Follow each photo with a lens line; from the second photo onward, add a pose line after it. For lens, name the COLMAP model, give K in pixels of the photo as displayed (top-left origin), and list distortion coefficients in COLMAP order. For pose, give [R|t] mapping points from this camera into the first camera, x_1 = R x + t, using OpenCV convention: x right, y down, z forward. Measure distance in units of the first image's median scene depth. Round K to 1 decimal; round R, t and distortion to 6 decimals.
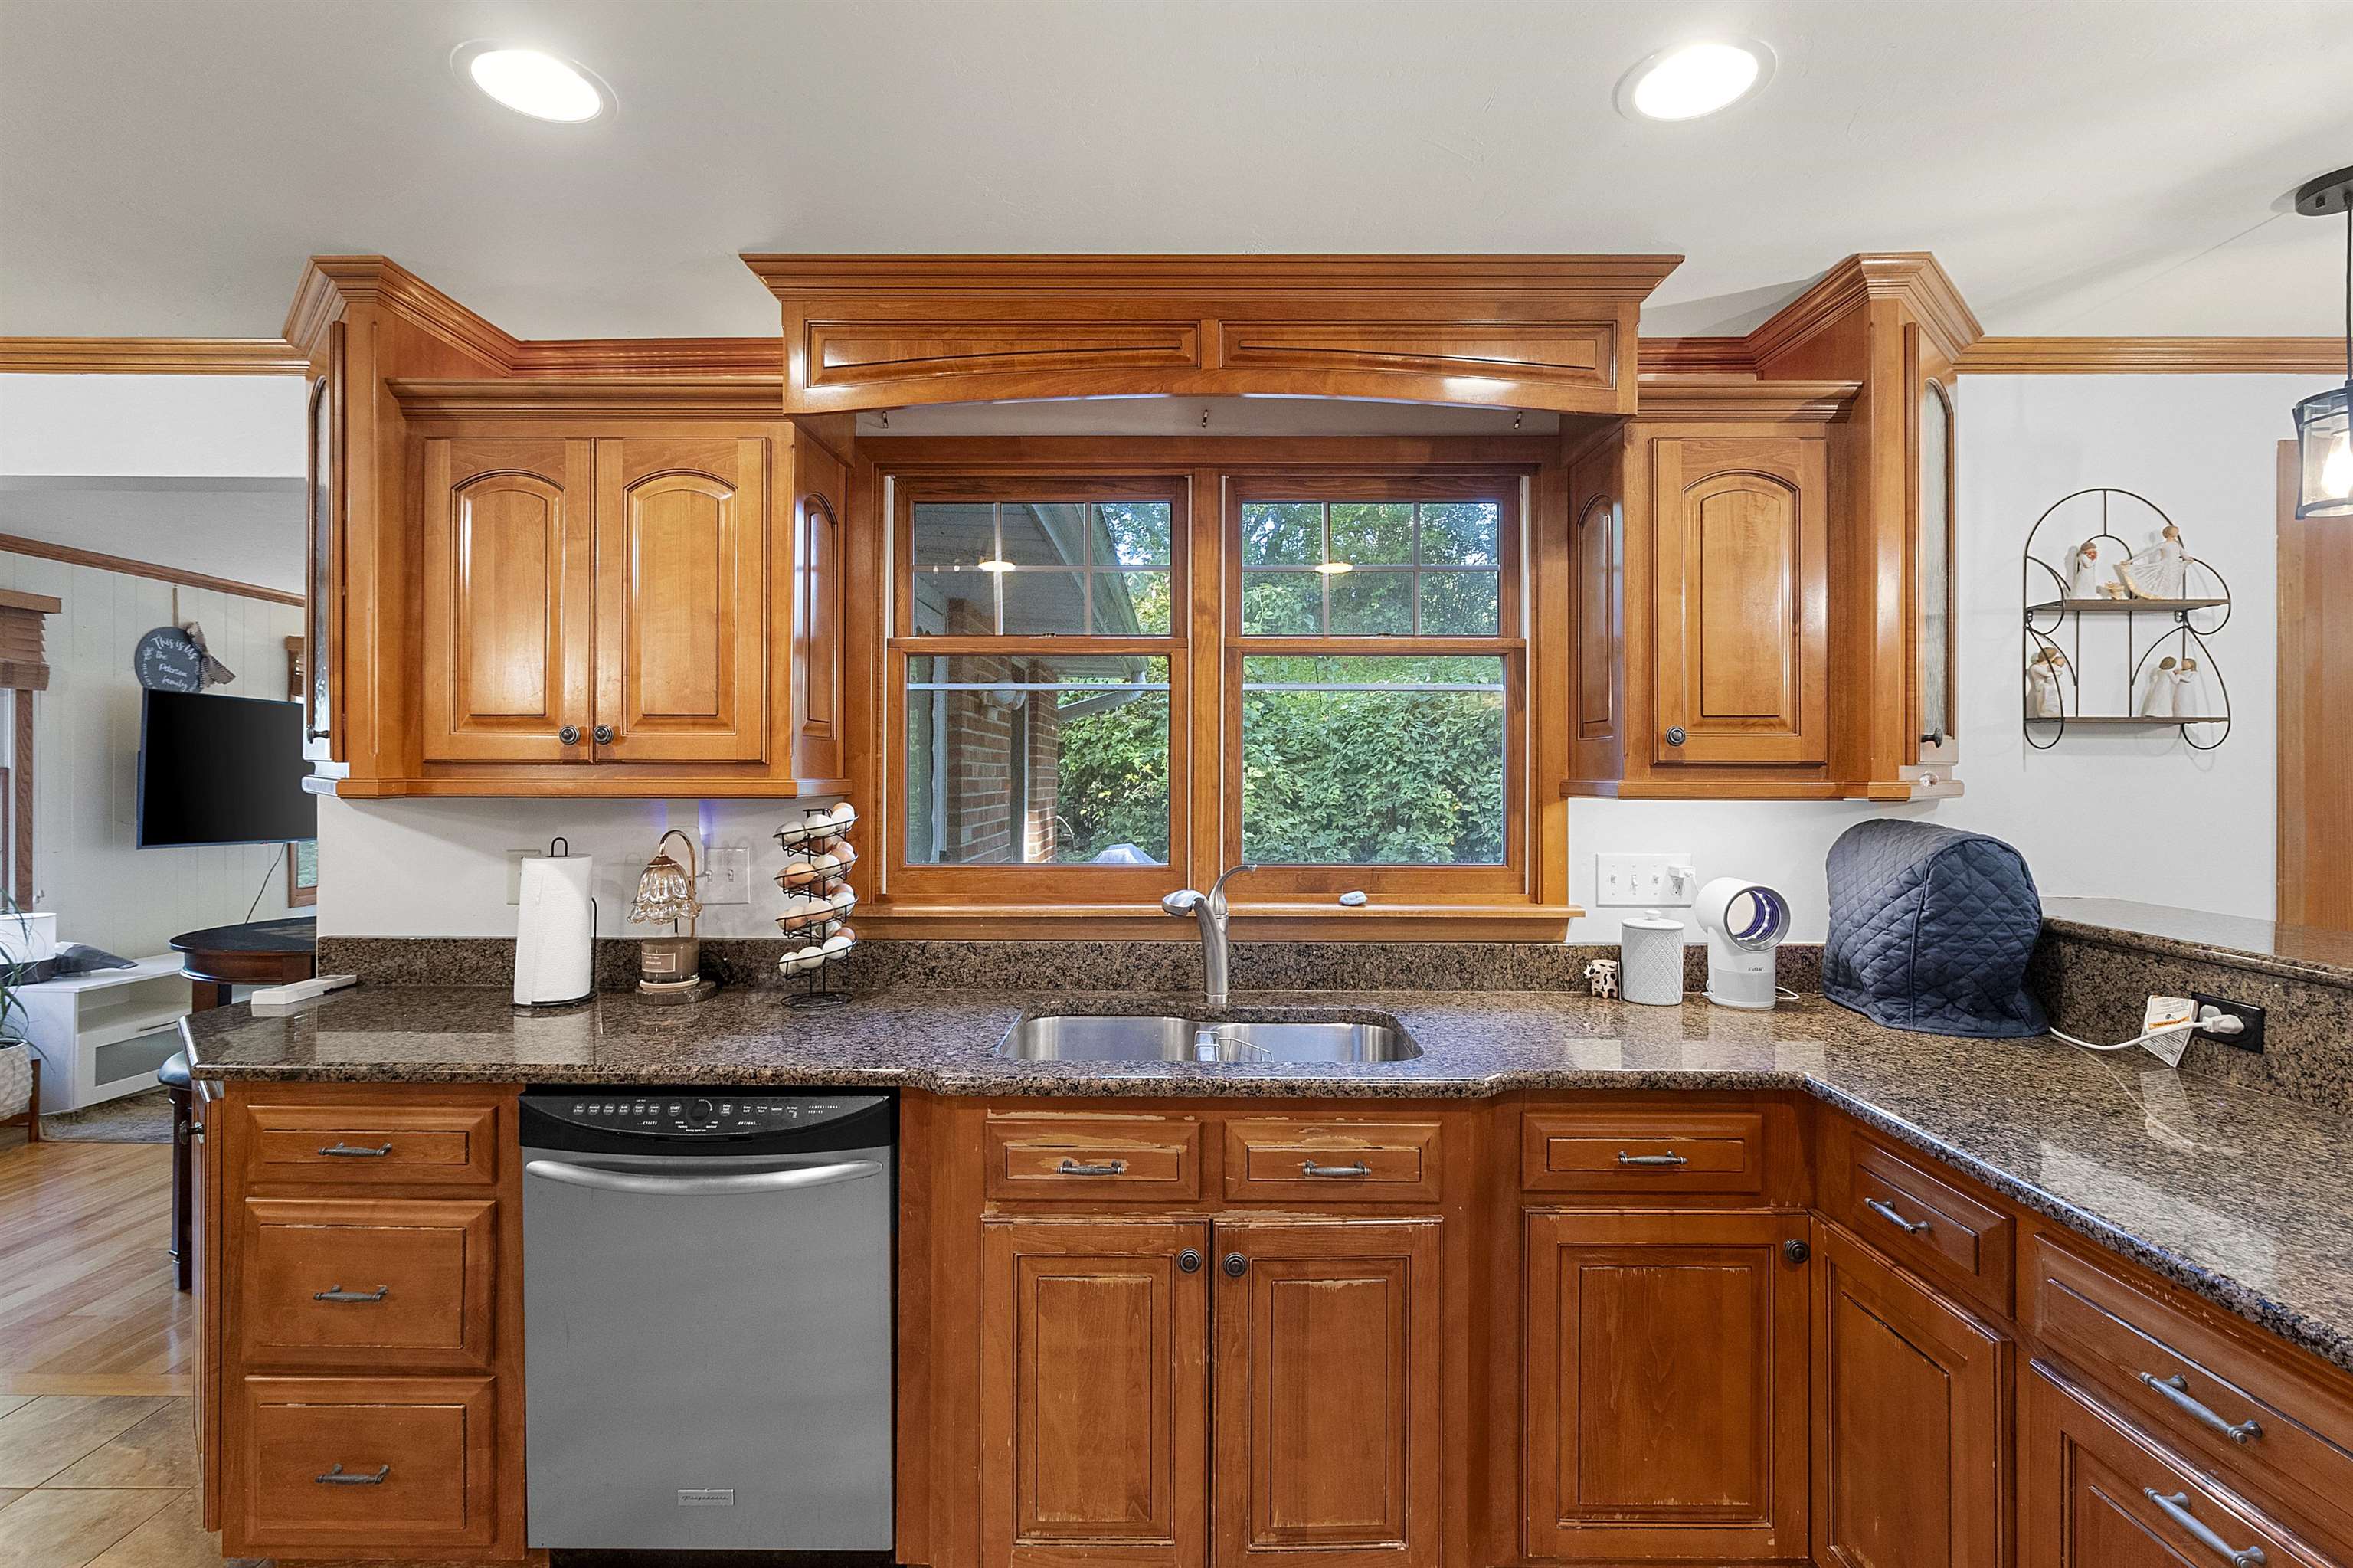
lens RADIAL K [[1083.8, 0, 1183.0], [0, 1083.8, 780.1], [0, 0, 1]] dist [0.000511, 0.000119]
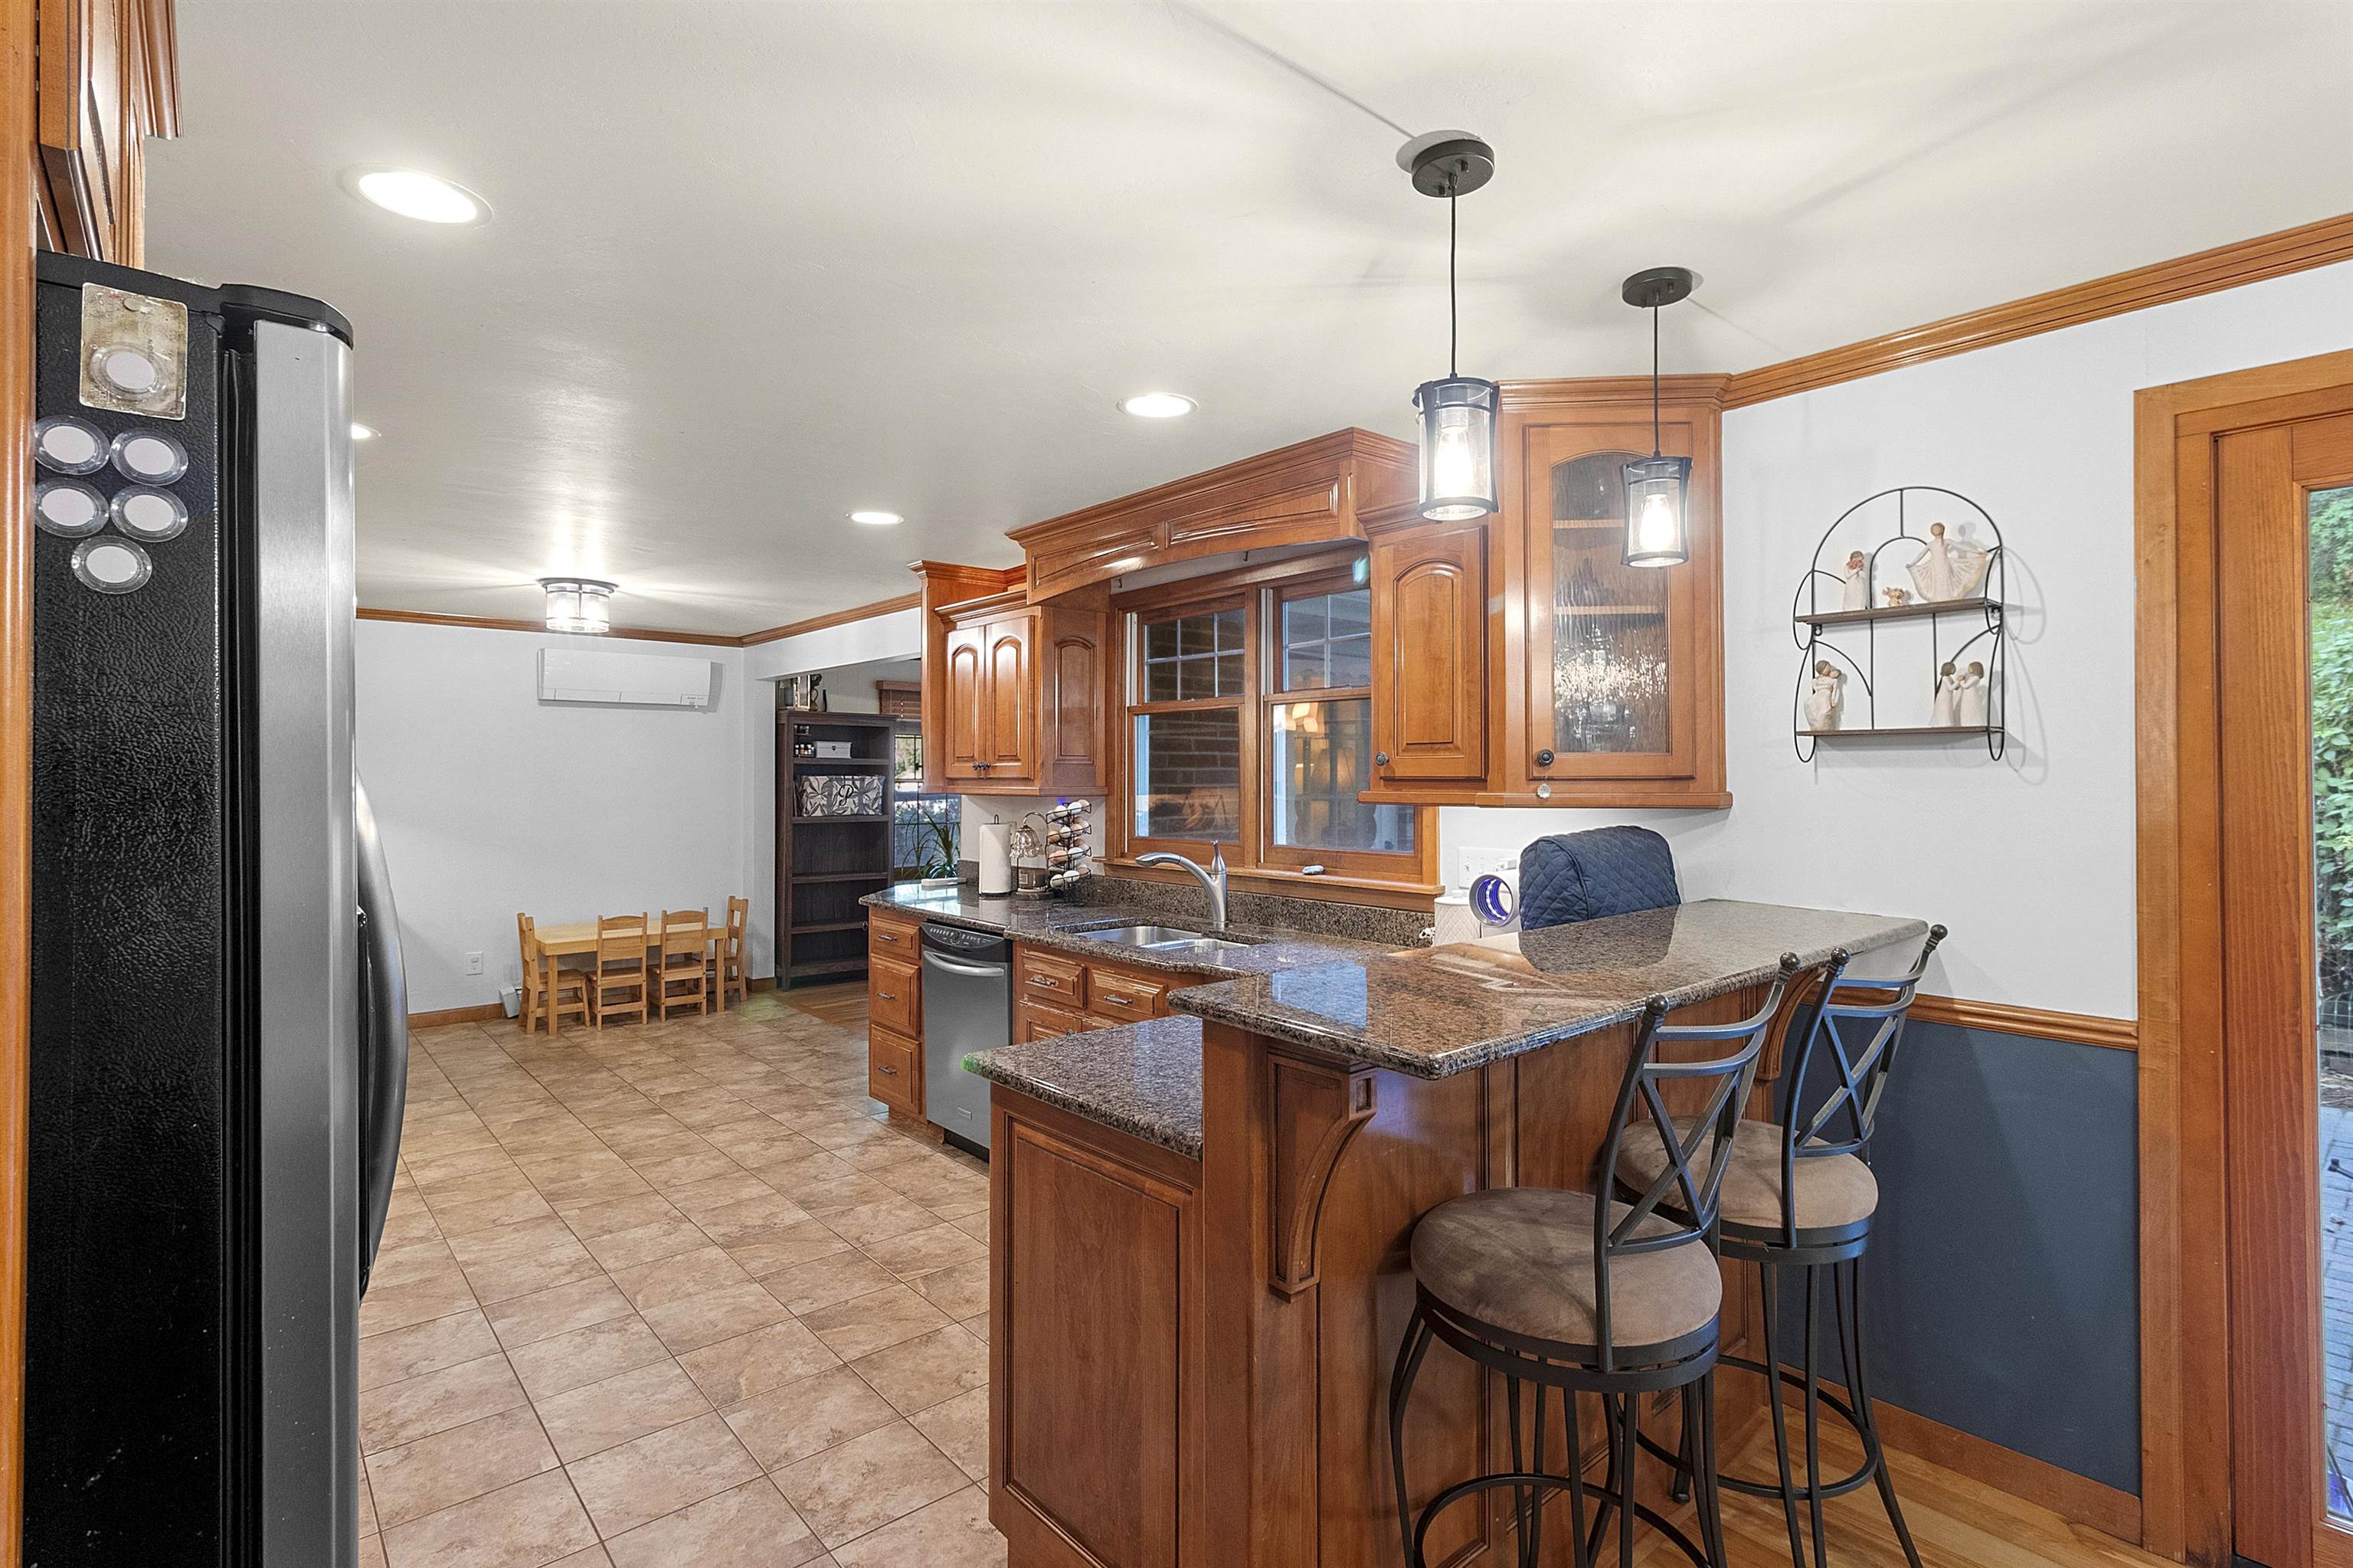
lens RADIAL K [[1083.8, 0, 1157.8], [0, 1083.8, 774.0], [0, 0, 1]] dist [0.000511, 0.000119]
pose [[0.658783, -0.003130, -0.752326, 1.139820], [-0.003174, 0.999971, -0.006940, -0.009104], [0.752326, 0.006960, 0.658754, -0.120418]]
